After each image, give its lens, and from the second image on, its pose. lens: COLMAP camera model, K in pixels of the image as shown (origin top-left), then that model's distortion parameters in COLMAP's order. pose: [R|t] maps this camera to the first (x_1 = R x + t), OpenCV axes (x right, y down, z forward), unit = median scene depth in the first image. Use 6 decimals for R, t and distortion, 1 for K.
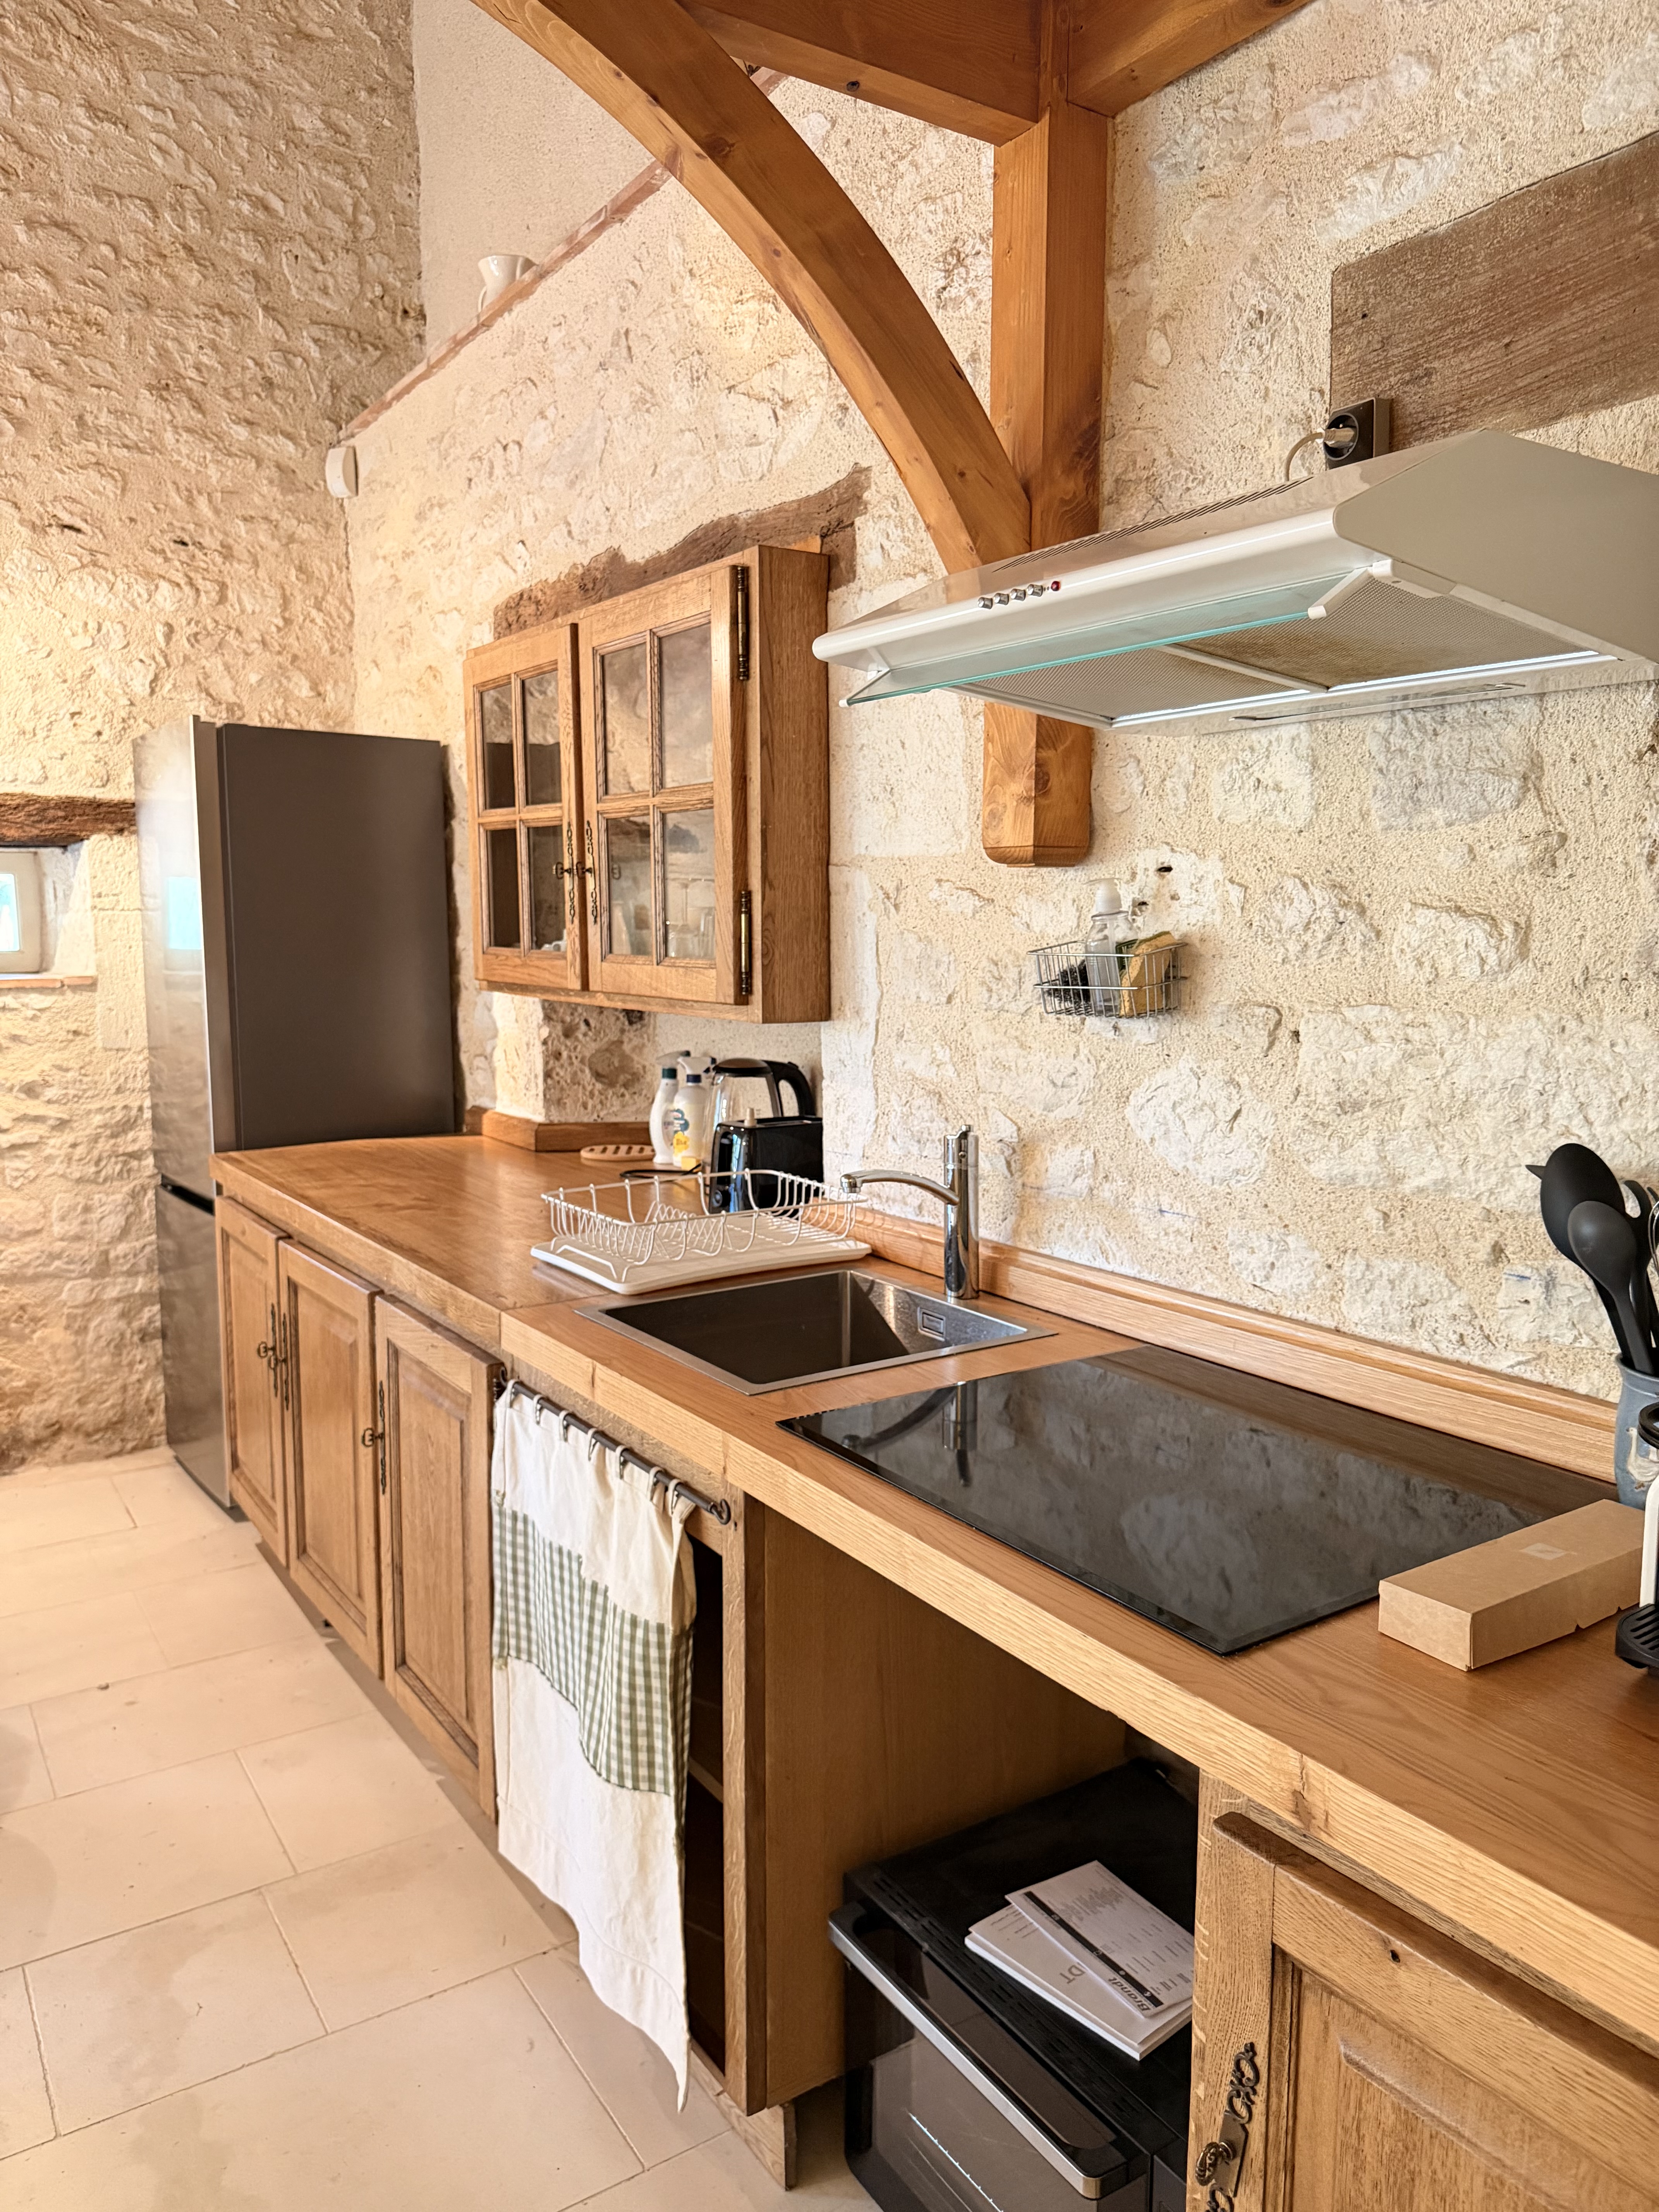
lens RADIAL K [[1568.3, 0, 828.5], [0, 1568.3, 1110.7], [0, 0, 1]] dist [0.025295, -0.030923]
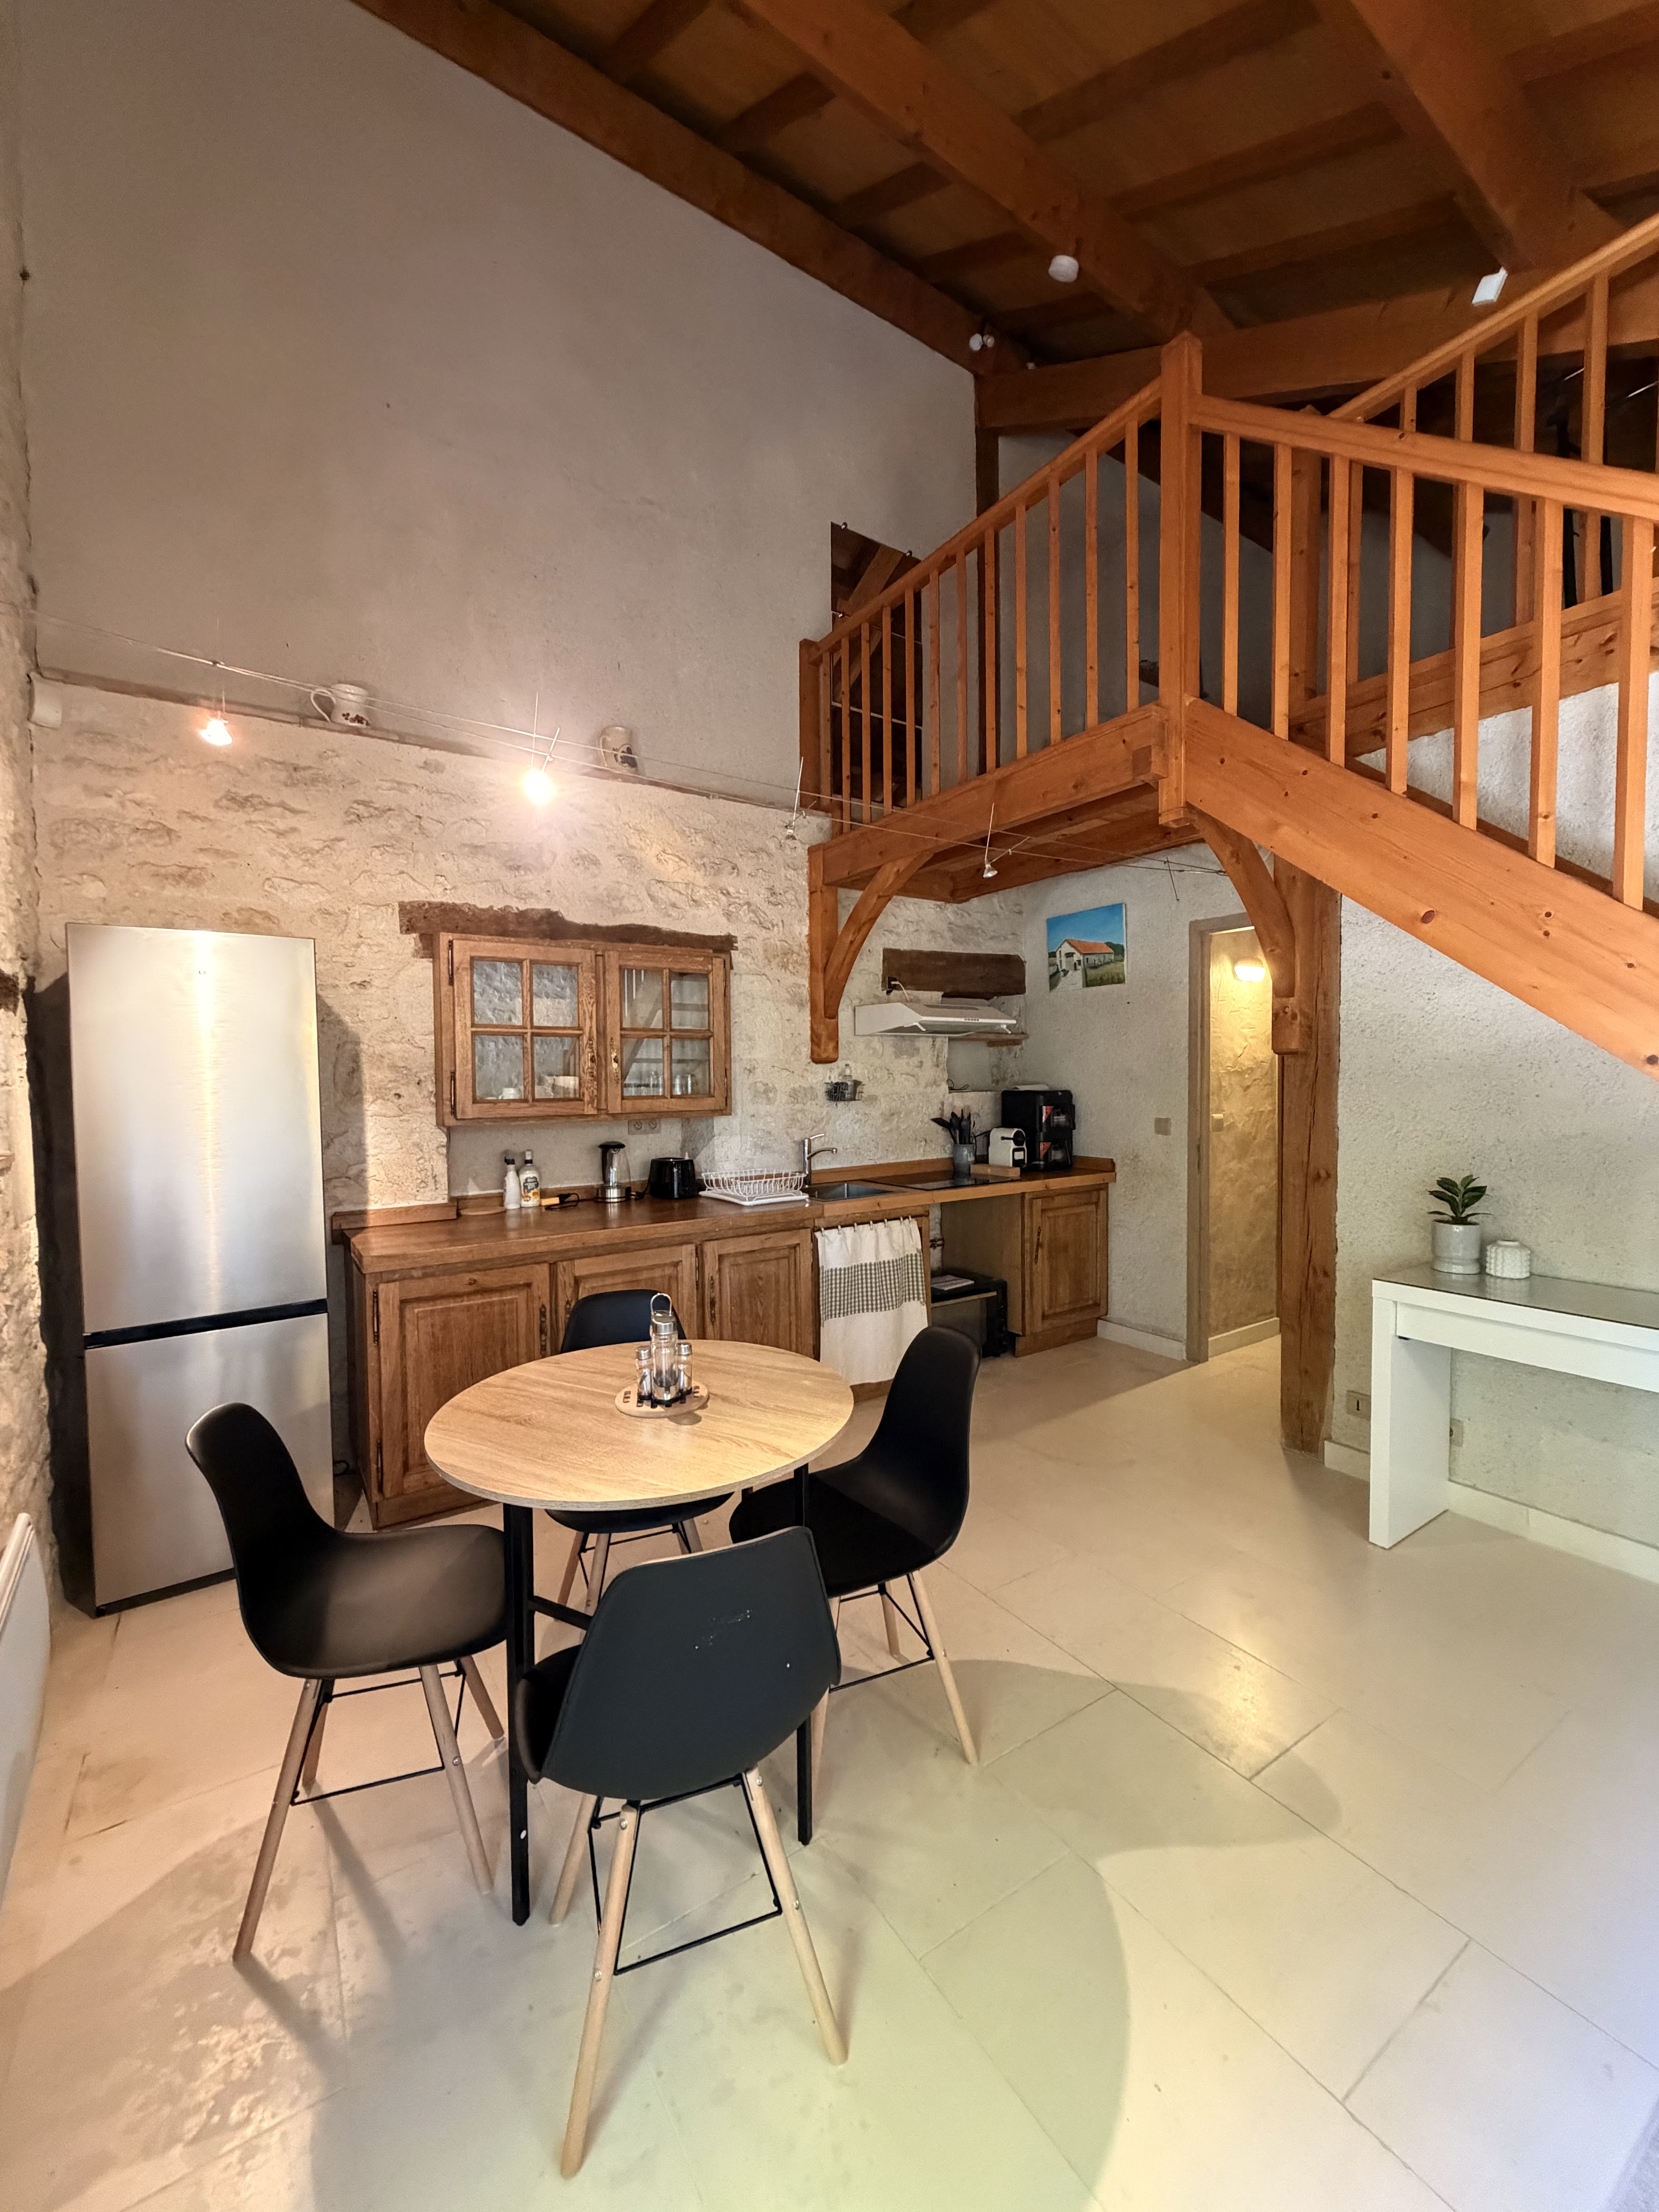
lens RADIAL K [[883.8, 0, 829.5], [0, 883.8, 1106.0], [0, 0, 1]] dist [-0.000958, 0.000414]
pose [[-0.007096, -0.037333, 0.999278, -2.096001], [0.136614, 0.989897, 0.037953, -0.137114], [-0.990599, 0.136784, -0.001924, 1.033478]]
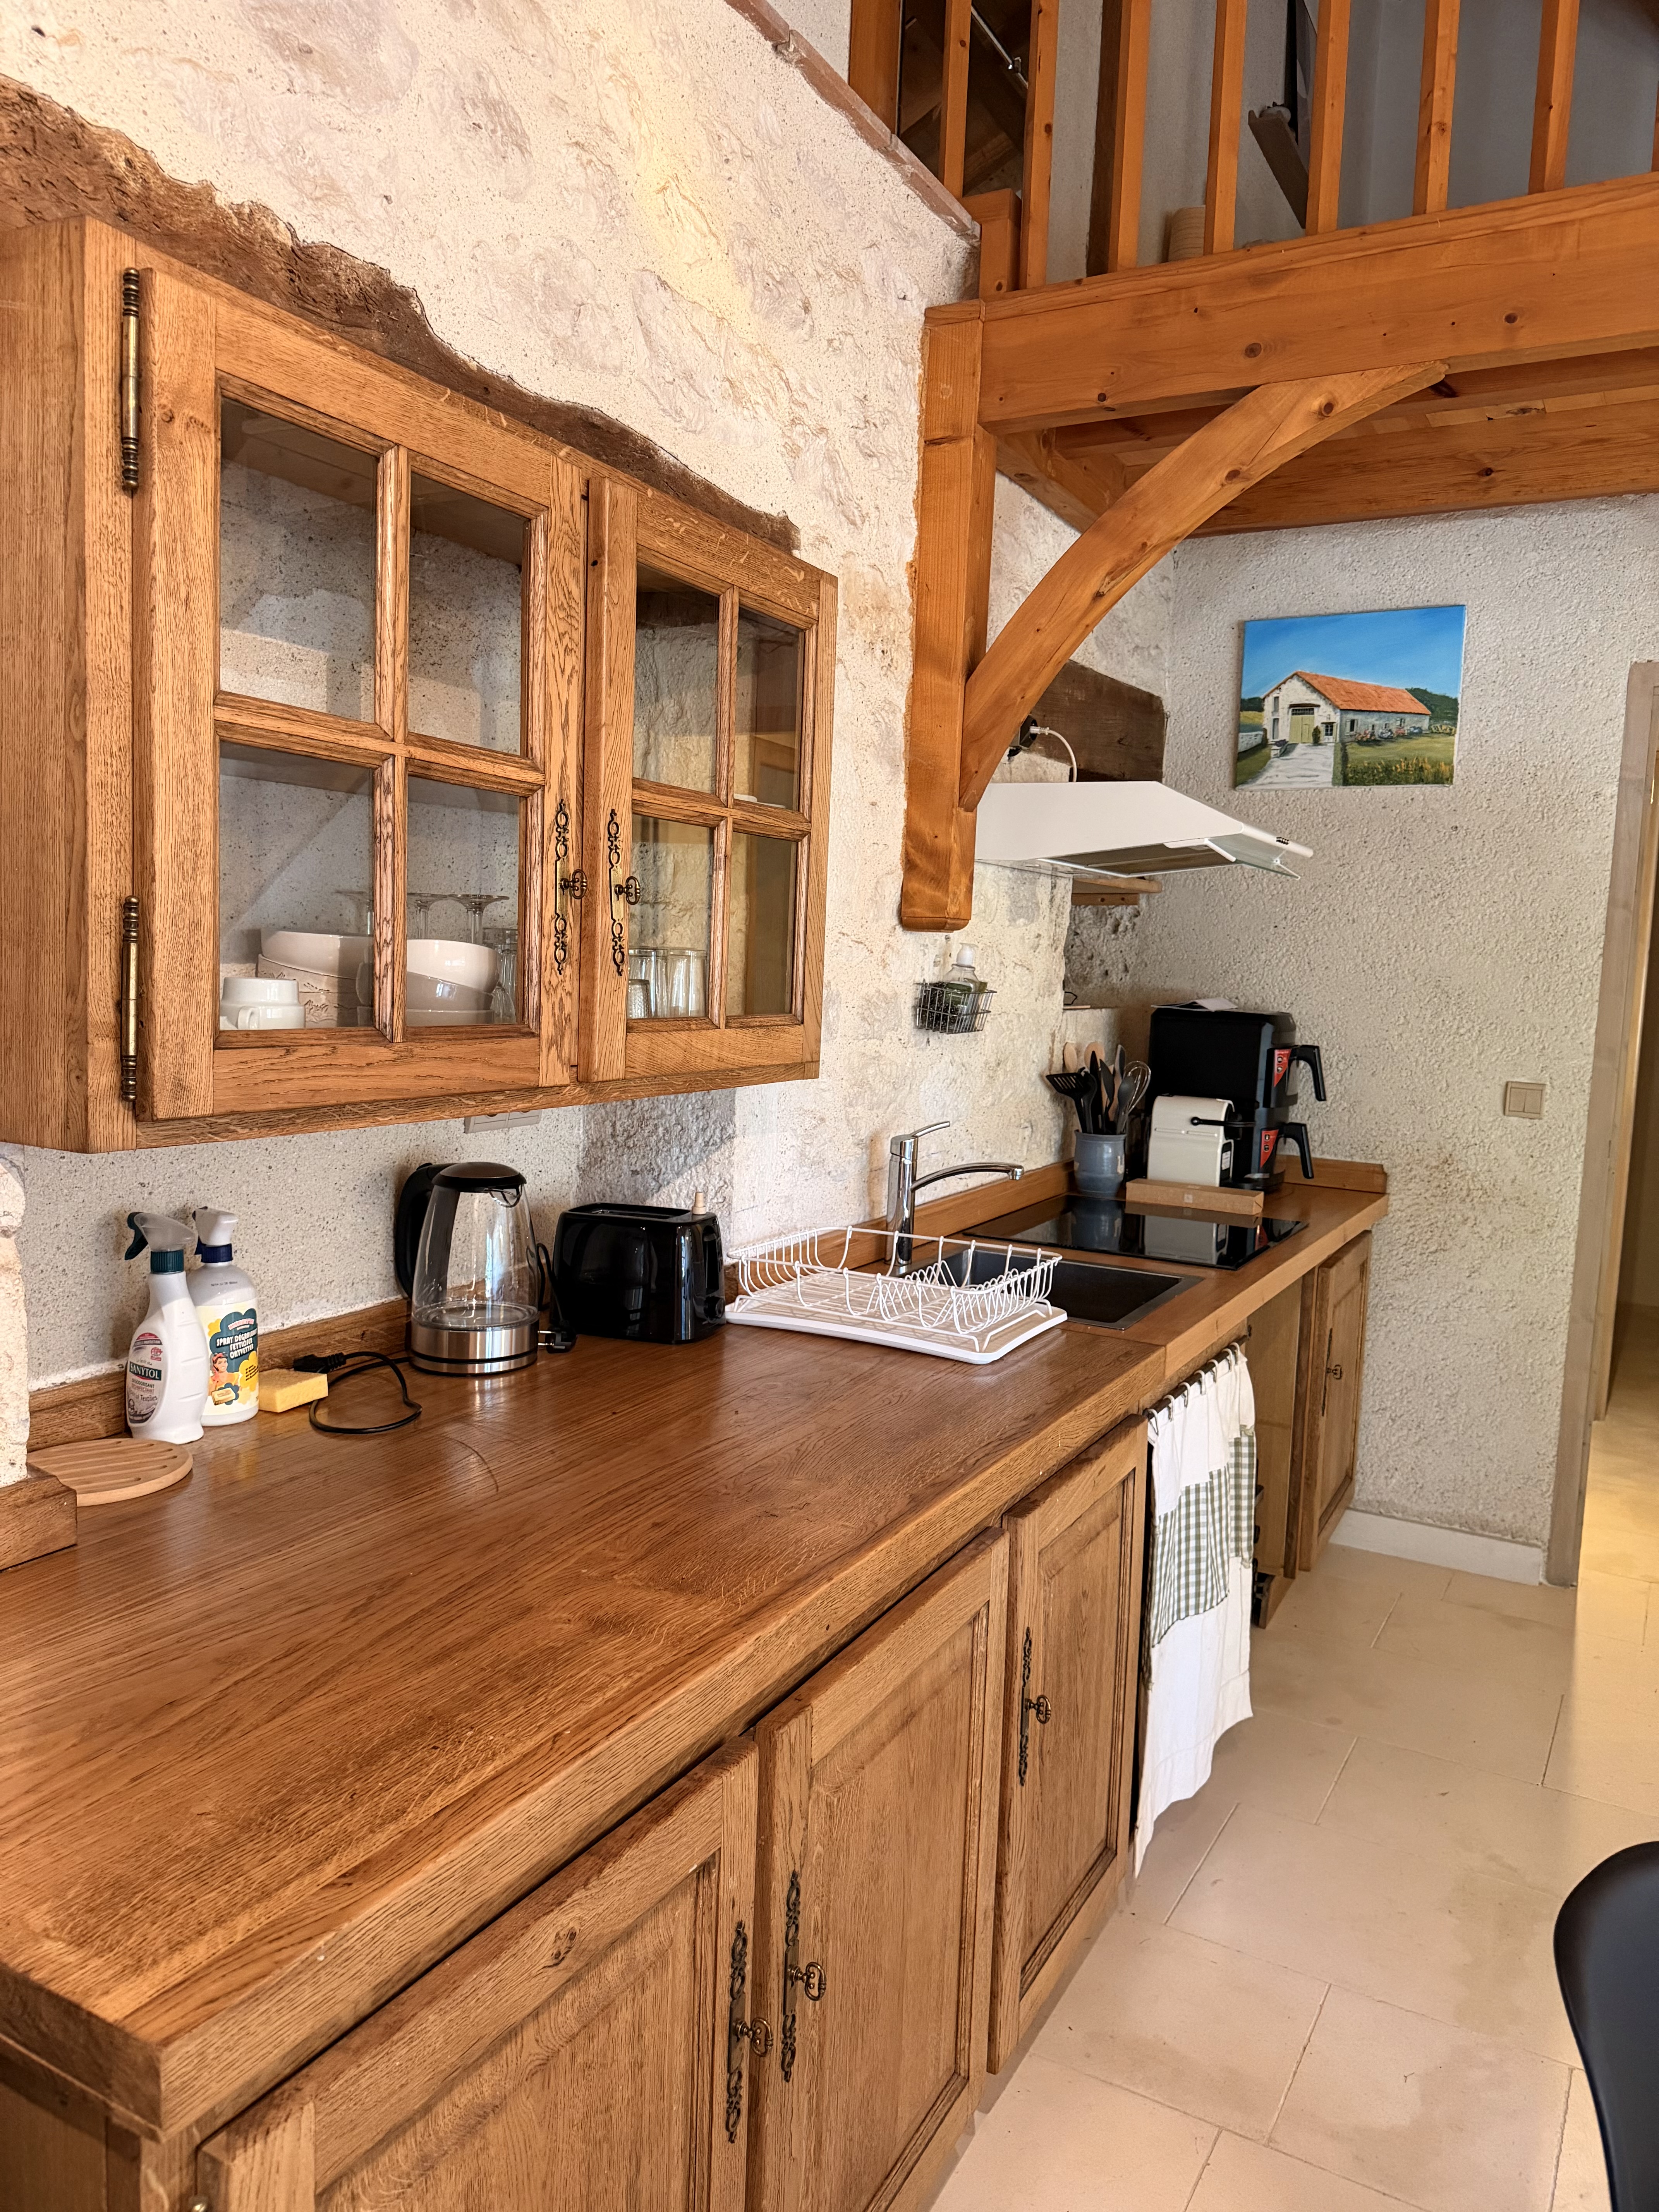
lens RADIAL K [[1568.3, 0, 828.5], [0, 1568.3, 1110.7], [0, 0, 1]] dist [0.025295, -0.030923]
pose [[-0.461954, -0.108516, 0.880240, -1.107887], [0.073138, 0.984445, 0.159745, -0.234918], [-0.883883, 0.138174, -0.446832, 1.790242]]
